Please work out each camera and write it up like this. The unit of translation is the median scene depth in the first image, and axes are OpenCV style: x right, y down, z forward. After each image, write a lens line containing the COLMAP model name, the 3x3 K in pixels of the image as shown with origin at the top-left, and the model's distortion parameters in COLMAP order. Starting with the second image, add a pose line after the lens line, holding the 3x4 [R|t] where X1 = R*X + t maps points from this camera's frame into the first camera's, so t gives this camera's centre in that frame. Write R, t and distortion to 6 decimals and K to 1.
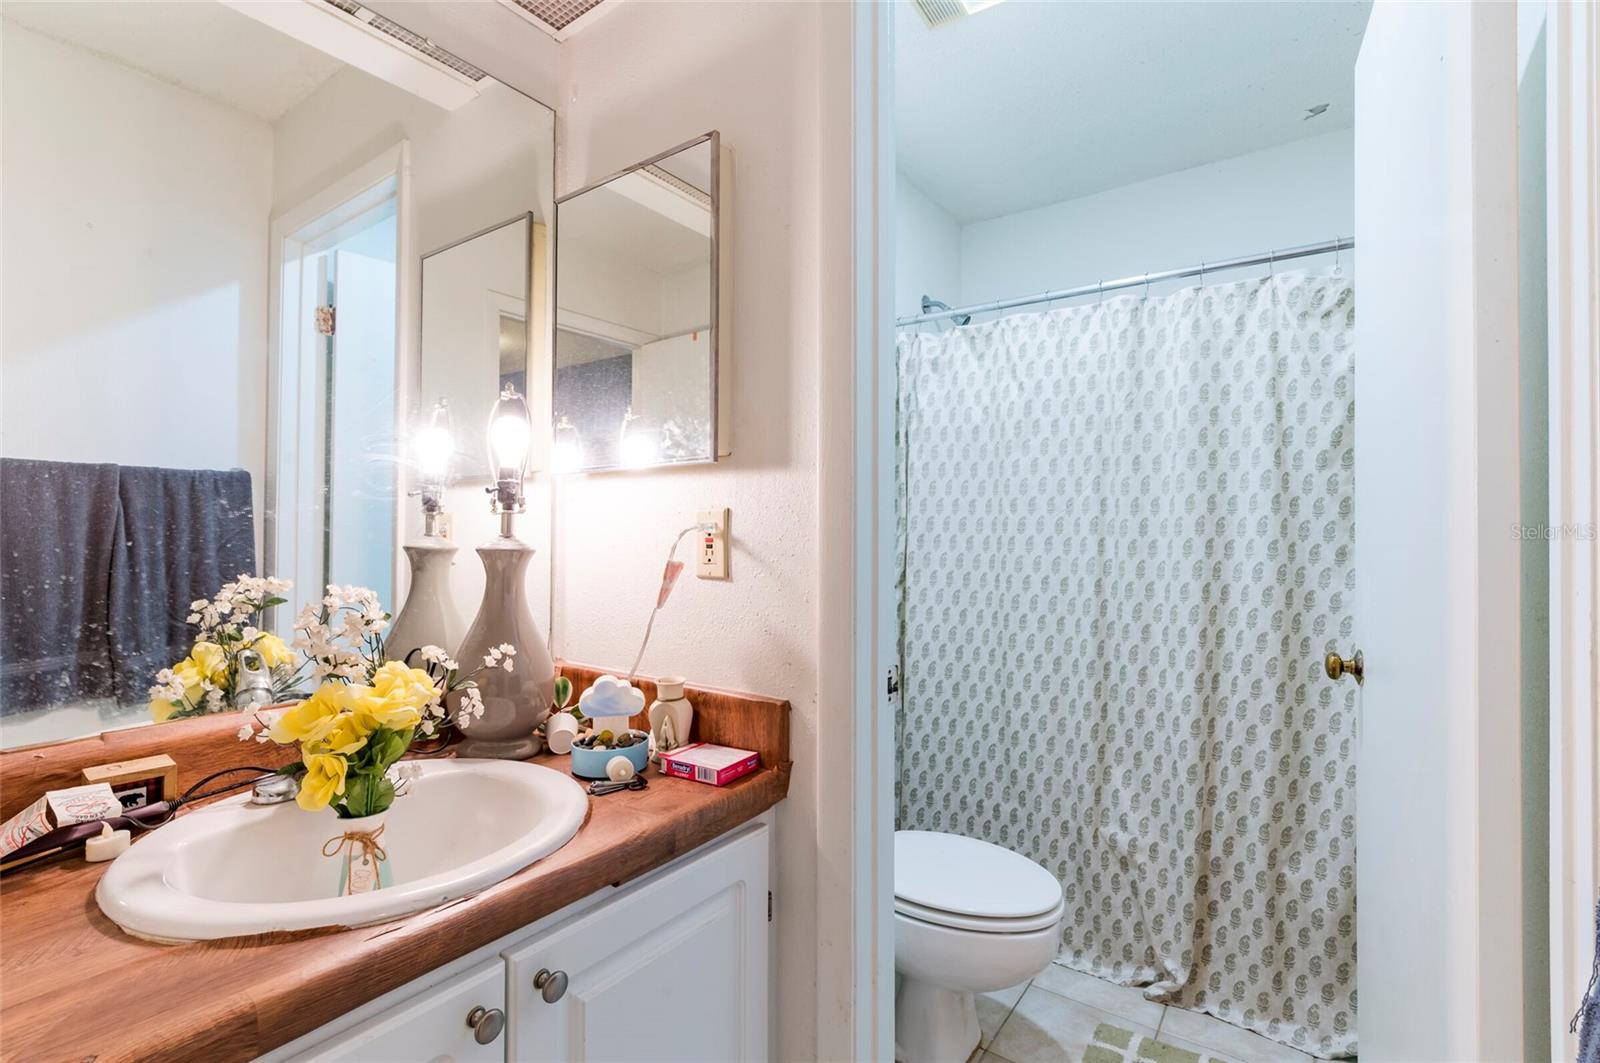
lens RADIAL K [[724.9, 0, 797.5], [0, 724.9, 530.6], [0, 0, 1]] dist [-0.001569, -0.001843]
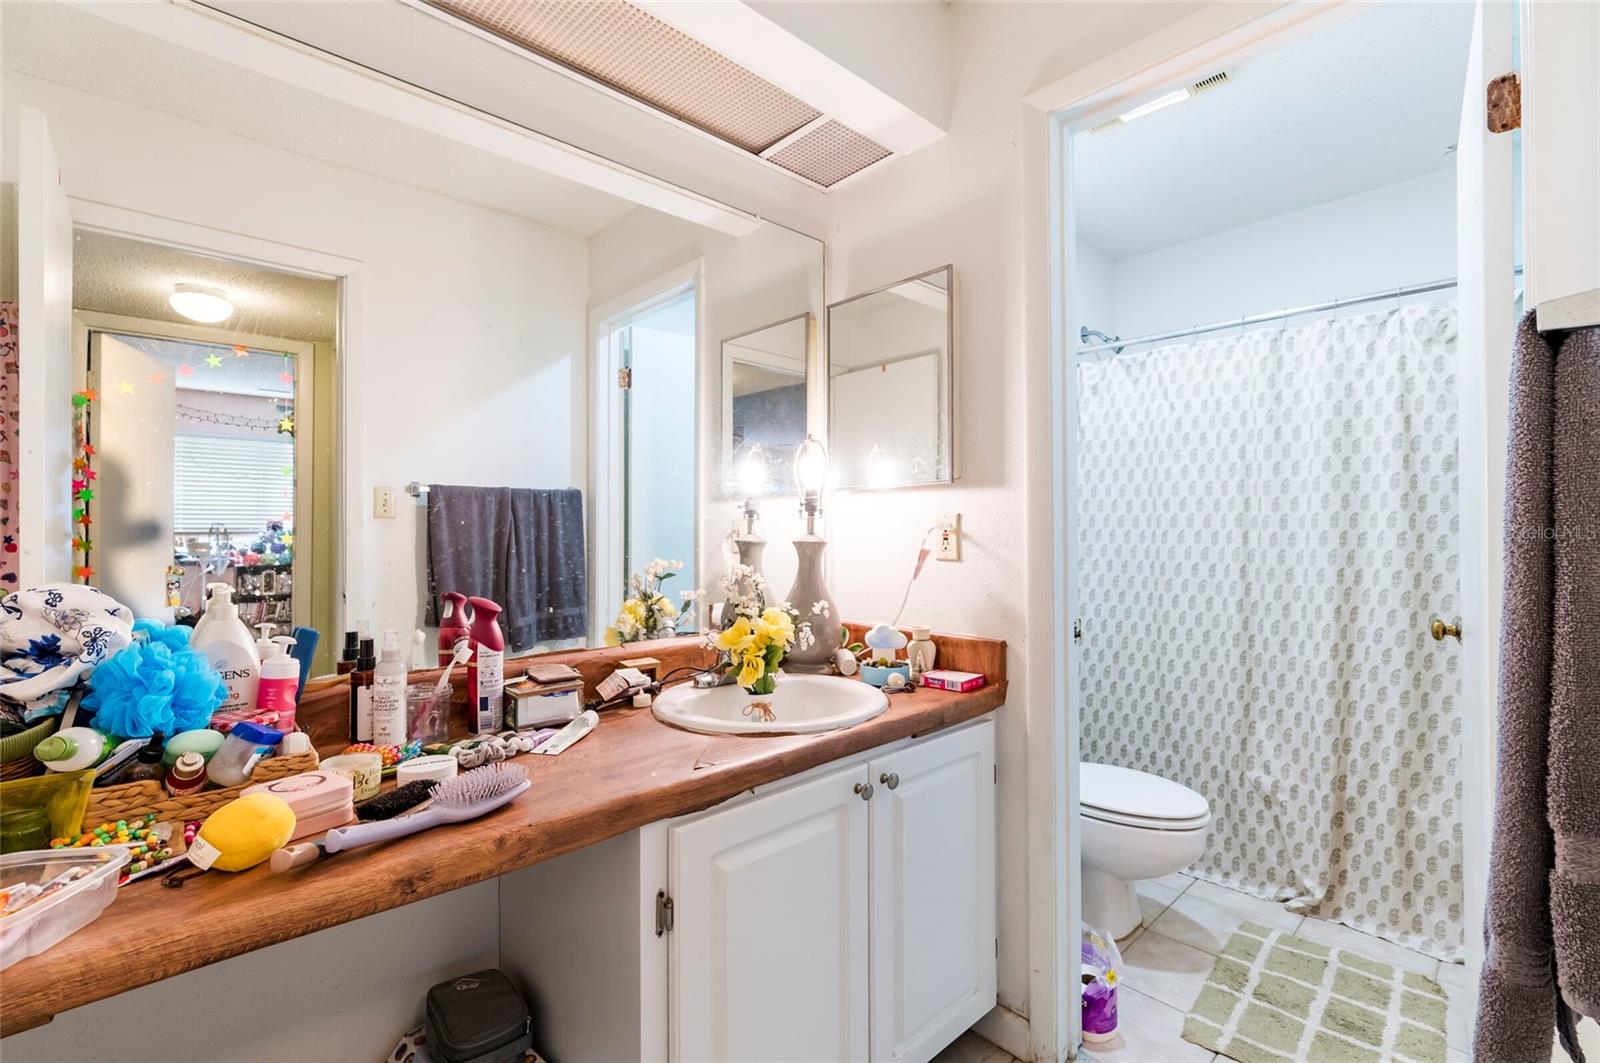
lens RADIAL K [[694.3, 0, 803.9], [0, 694.3, 530.3], [0, 0, 1]] dist [-0.003796, -0.000404]
pose [[0.981134, -0.009292, -0.193106, -0.082029], [0.010021, 0.999946, 0.002799, -0.001828], [0.193069, -0.004681, 0.981174, -0.287962]]
